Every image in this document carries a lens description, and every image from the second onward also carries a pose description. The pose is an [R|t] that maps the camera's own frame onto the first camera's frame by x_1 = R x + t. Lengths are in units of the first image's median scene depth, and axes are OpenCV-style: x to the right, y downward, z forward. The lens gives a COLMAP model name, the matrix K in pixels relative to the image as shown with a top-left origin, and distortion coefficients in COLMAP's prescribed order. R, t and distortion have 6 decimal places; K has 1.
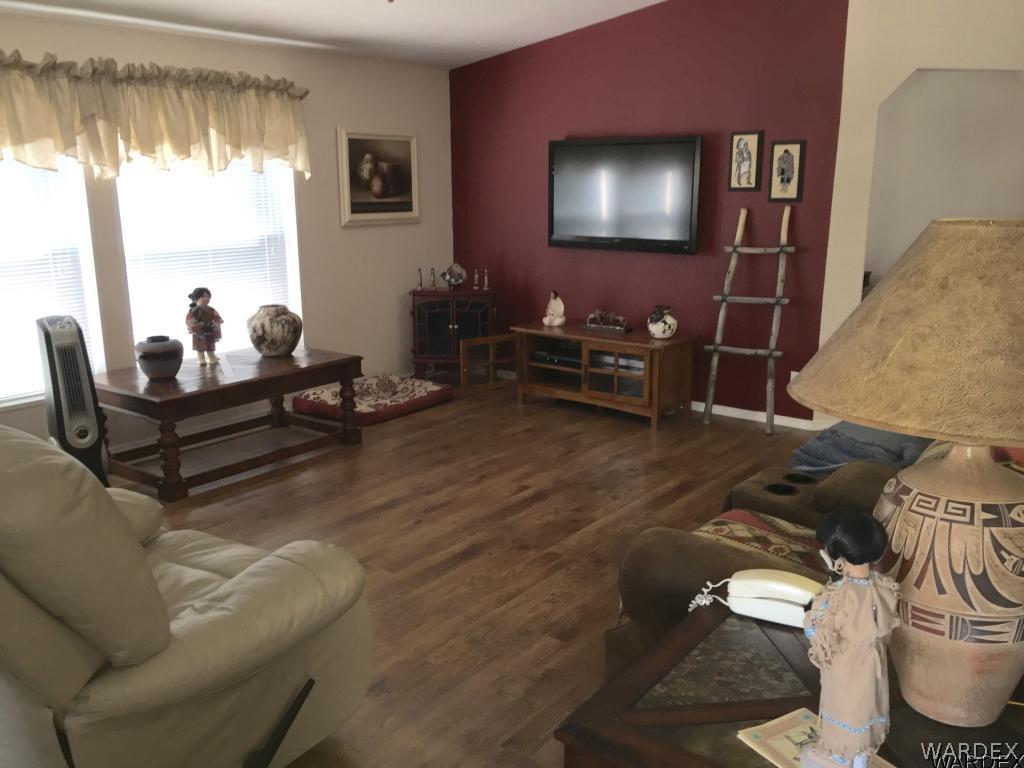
lens RADIAL K [[858.9, 0, 510.2], [0, 858.9, 381.1], [0, 0, 1]] dist [0.060946, -0.069824]
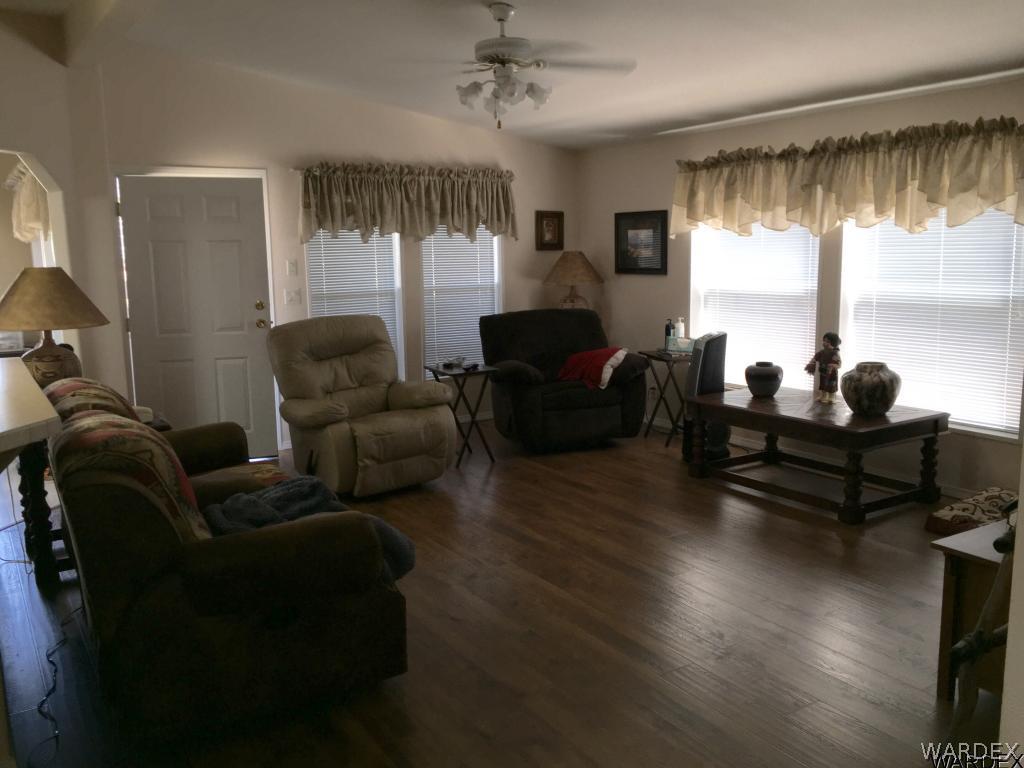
lens RADIAL K [[858.9, 0, 509.8], [0, 858.9, 388.0], [0, 0, 1]] dist [0.060946, -0.069824]
pose [[-0.310080, 0.175710, -0.934332, 0.835289], [-0.194747, 0.950193, 0.243324, -0.237659], [0.930550, 0.257408, -0.260417, 0.954387]]
